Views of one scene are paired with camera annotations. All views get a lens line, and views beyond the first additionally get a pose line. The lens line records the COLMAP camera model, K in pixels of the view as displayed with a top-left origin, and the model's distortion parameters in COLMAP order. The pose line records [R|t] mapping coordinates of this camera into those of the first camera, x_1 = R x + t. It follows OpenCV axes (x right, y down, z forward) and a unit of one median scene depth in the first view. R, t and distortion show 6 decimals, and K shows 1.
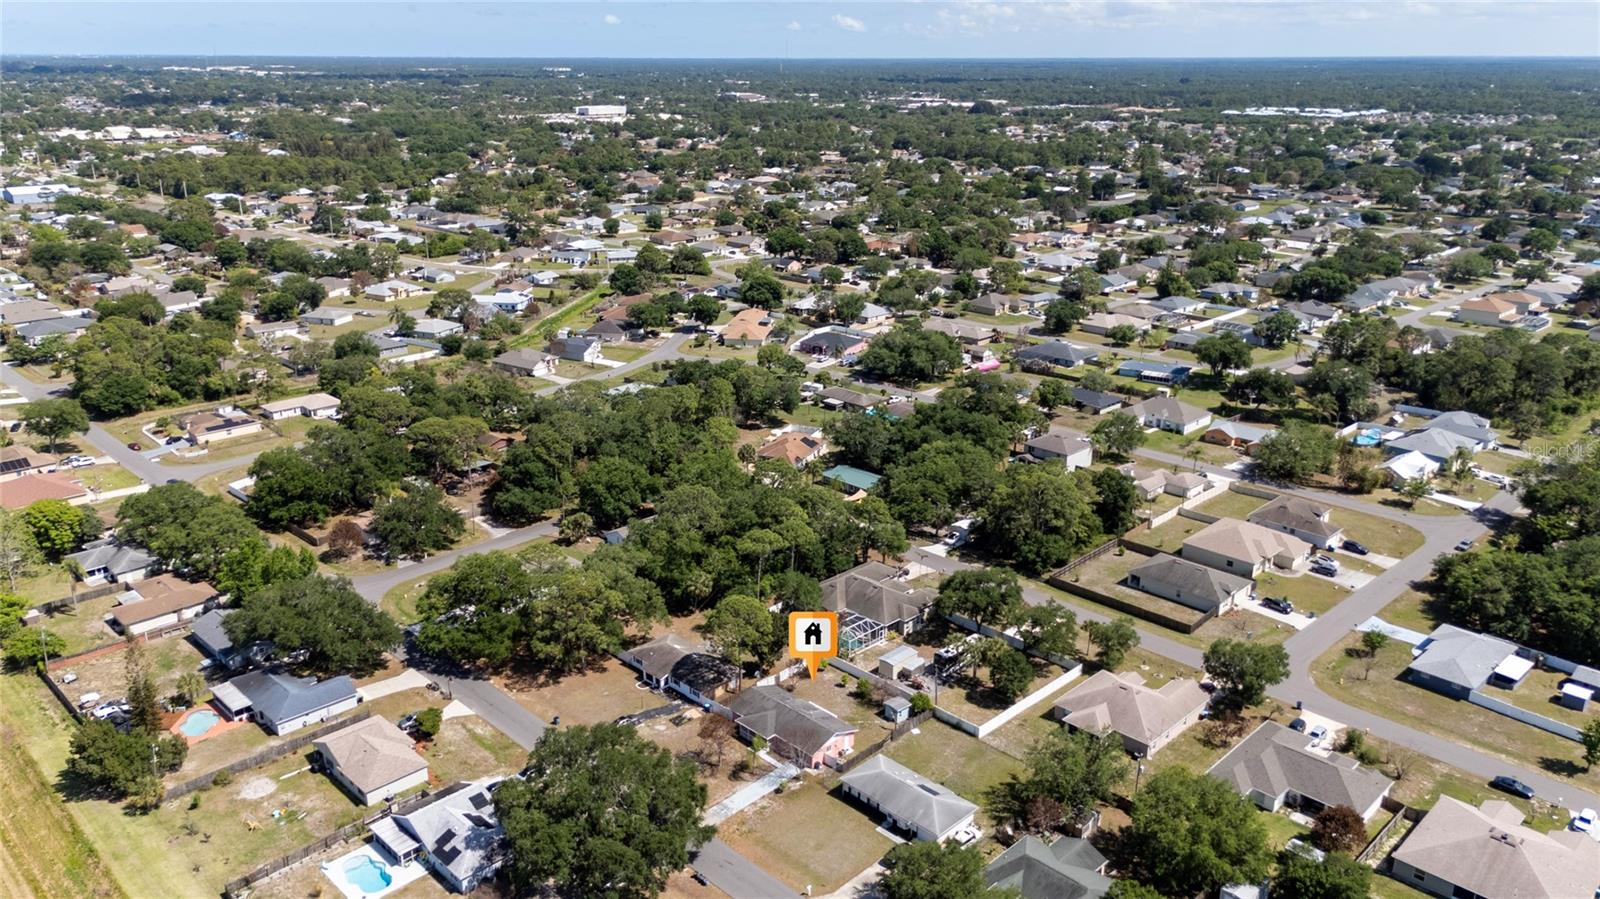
lens RADIAL K [[1166.6, 0, 805.6], [0, 1166.6, 450.8], [0, 0, 1]] dist [0.079764, -0.083369]
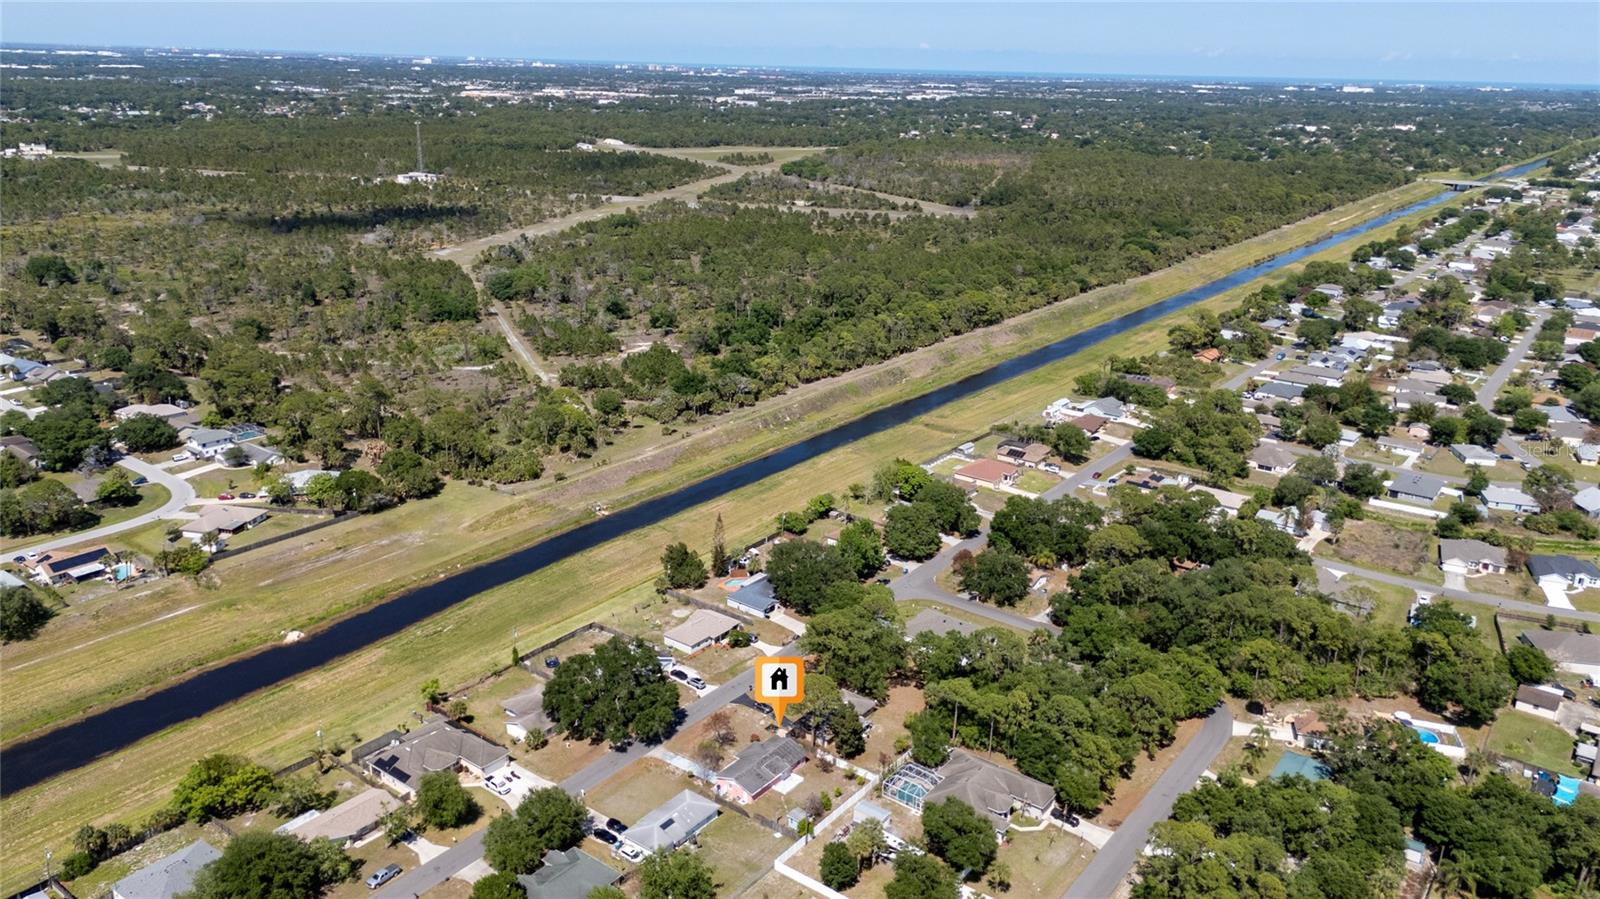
lens RADIAL K [[1166.6, 0, 803.8], [0, 1166.6, 454.4], [0, 0, 1]] dist [0.079764, -0.083369]
pose [[0.137432, 0.314472, -0.939266, 0.667472], [-0.340876, 0.905357, 0.253243, -0.259670], [0.930009, 0.285369, 0.231621, 0.379760]]
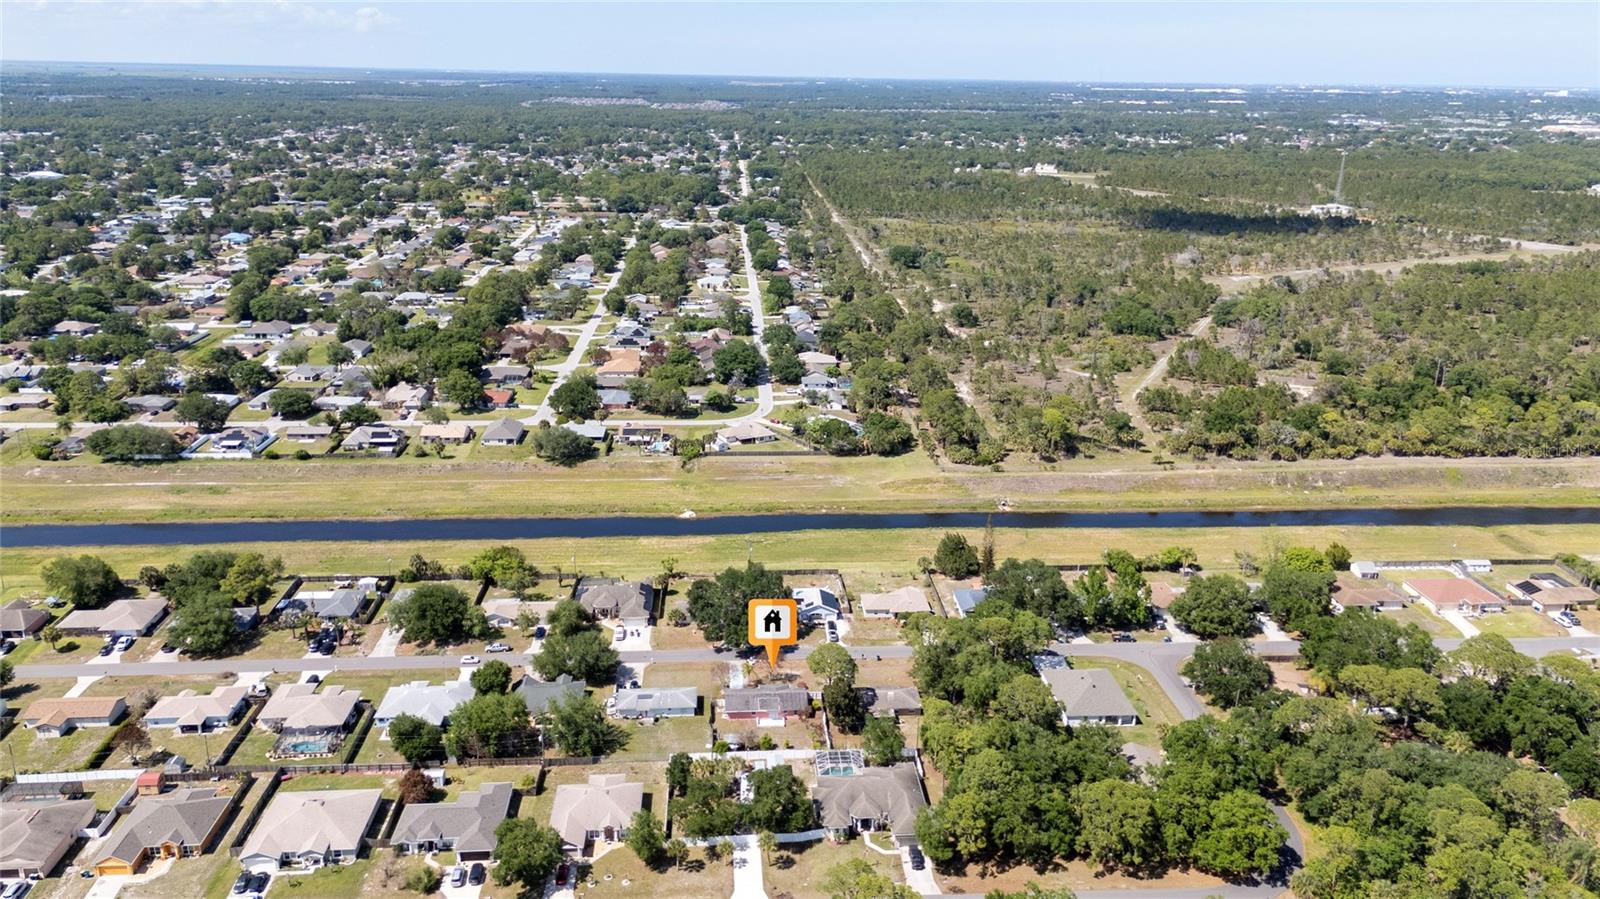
lens RADIAL K [[1166.6, 0, 803.7], [0, 1166.6, 453.7], [0, 0, 1]] dist [0.079764, -0.083369]
pose [[-0.656698, 0.219611, -0.721470, 0.563187], [-0.259886, 0.832164, 0.489859, -0.451275], [0.707960, 0.509189, -0.489406, 0.948687]]
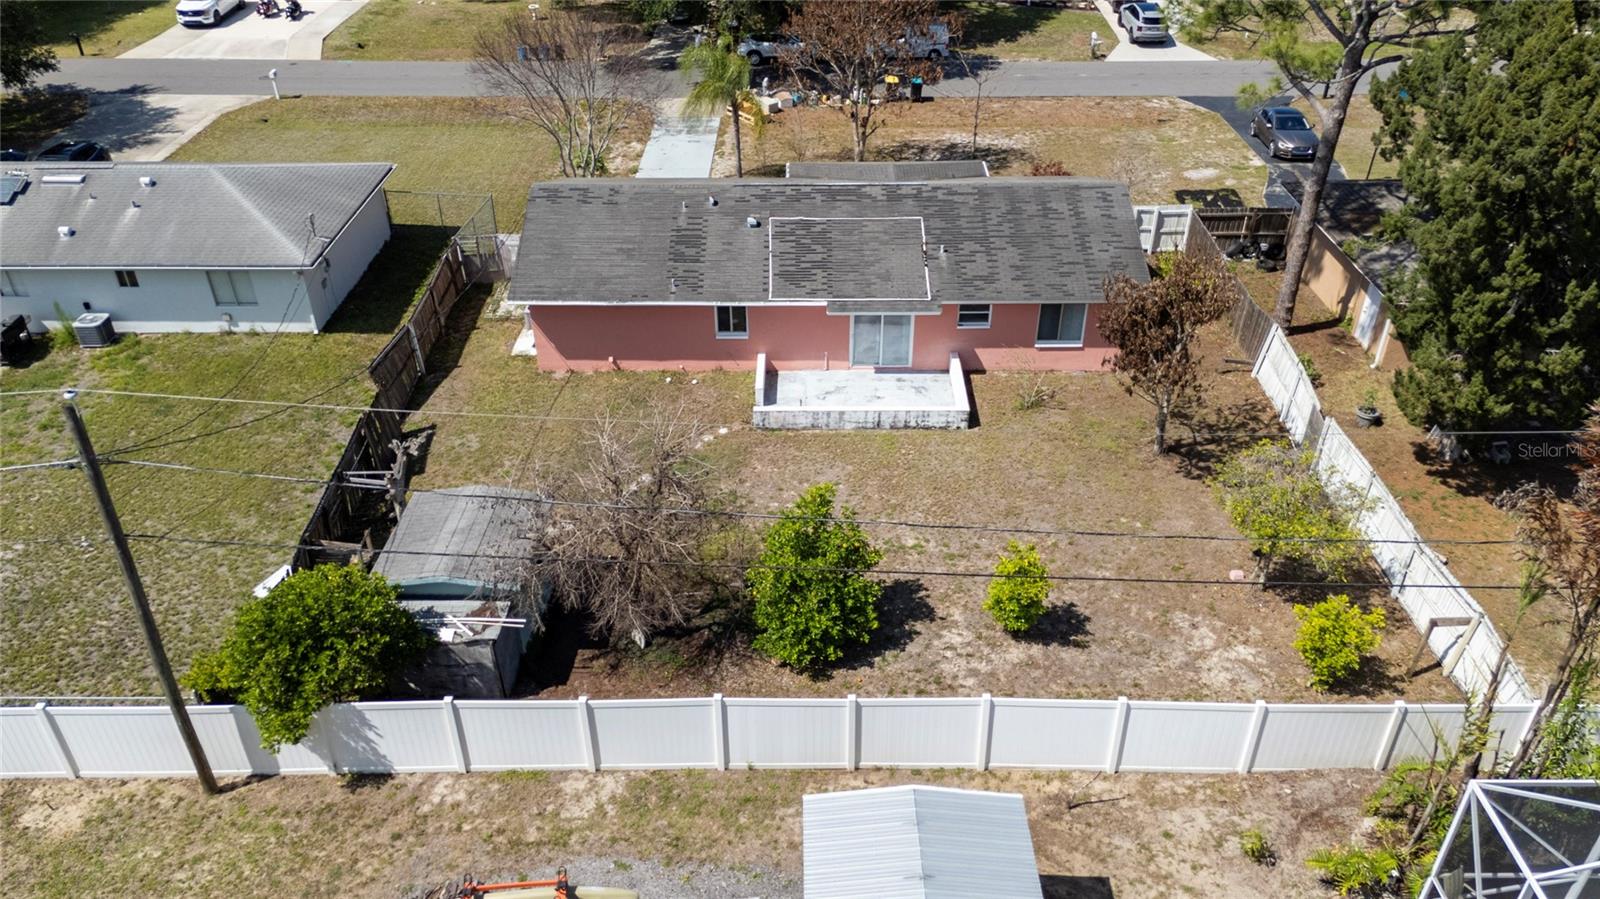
lens RADIAL K [[1166.6, 0, 788.7], [0, 1166.6, 446.2], [0, 0, 1]] dist [0.079764, -0.083369]
pose [[-0.718014, 0.387895, -0.577921, 0.076663], [-0.218344, 0.662874, 0.716187, 0.062433], [0.660895, 0.640418, -0.391258, 0.655208]]
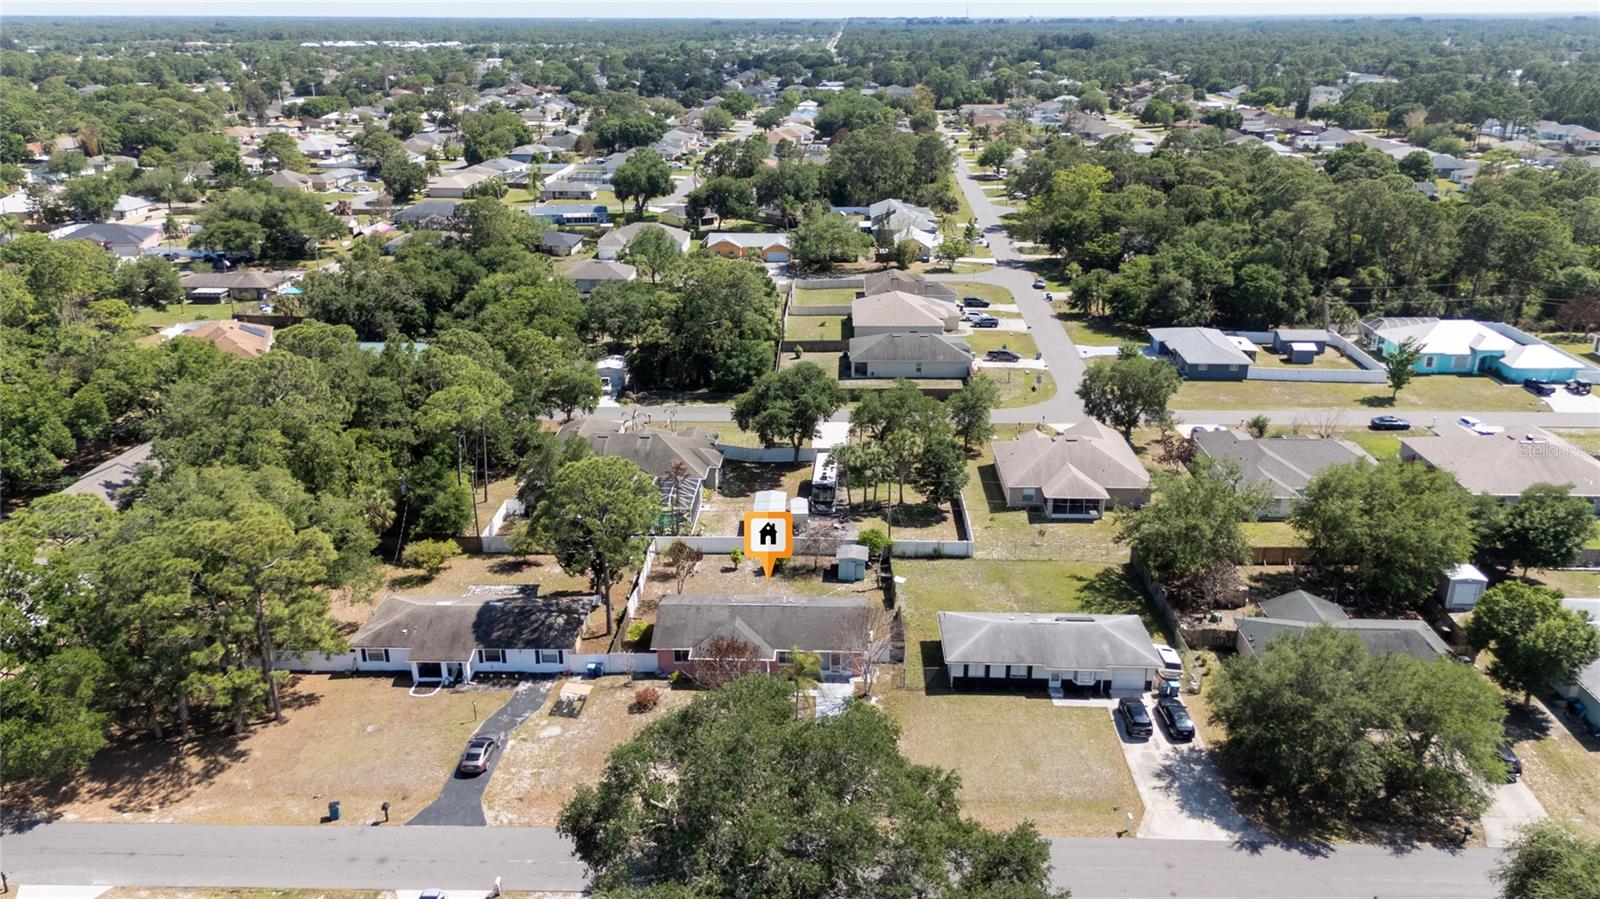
lens RADIAL K [[1166.6, 0, 807.2], [0, 1166.6, 450.2], [0, 0, 1]] dist [0.079764, -0.083369]
pose [[0.730801, -0.241217, 0.638548, -0.204900], [0.222300, 0.968585, 0.111475, 0.051609], [-0.645378, 0.060483, 0.761465, 0.321553]]
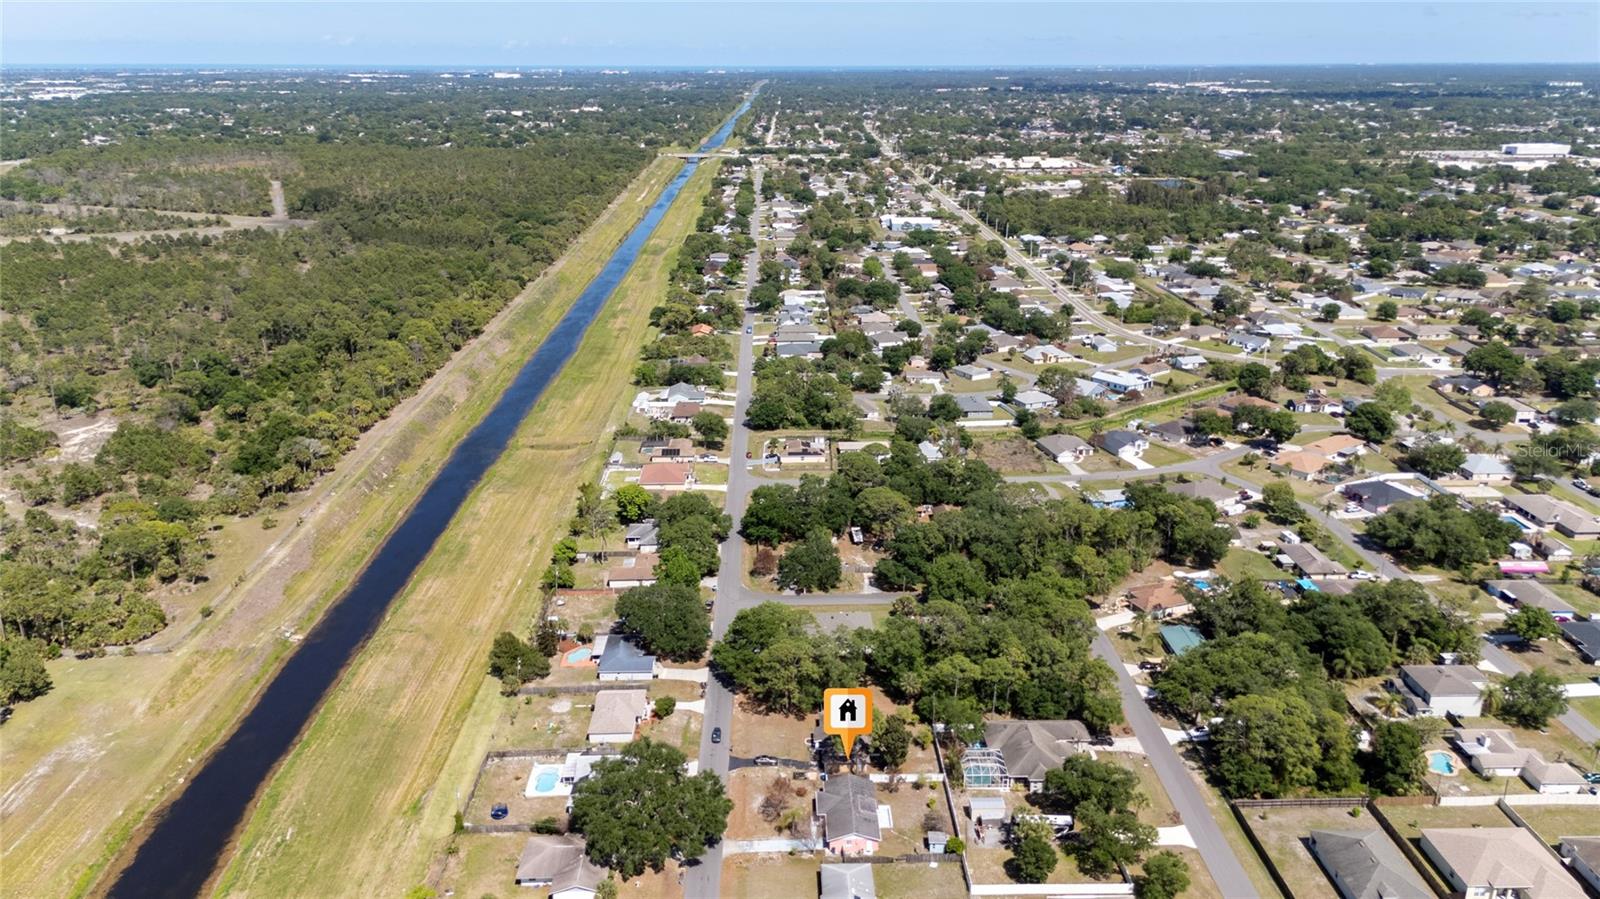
lens RADIAL K [[1166.6, 0, 804.0], [0, 1166.6, 448.5], [0, 0, 1]] dist [0.079764, -0.083369]
pose [[0.721830, 0.212758, -0.658556, 0.410419], [-0.217862, 0.973050, 0.075566, -0.134923], [0.656885, 0.088929, 0.748728, 0.000438]]
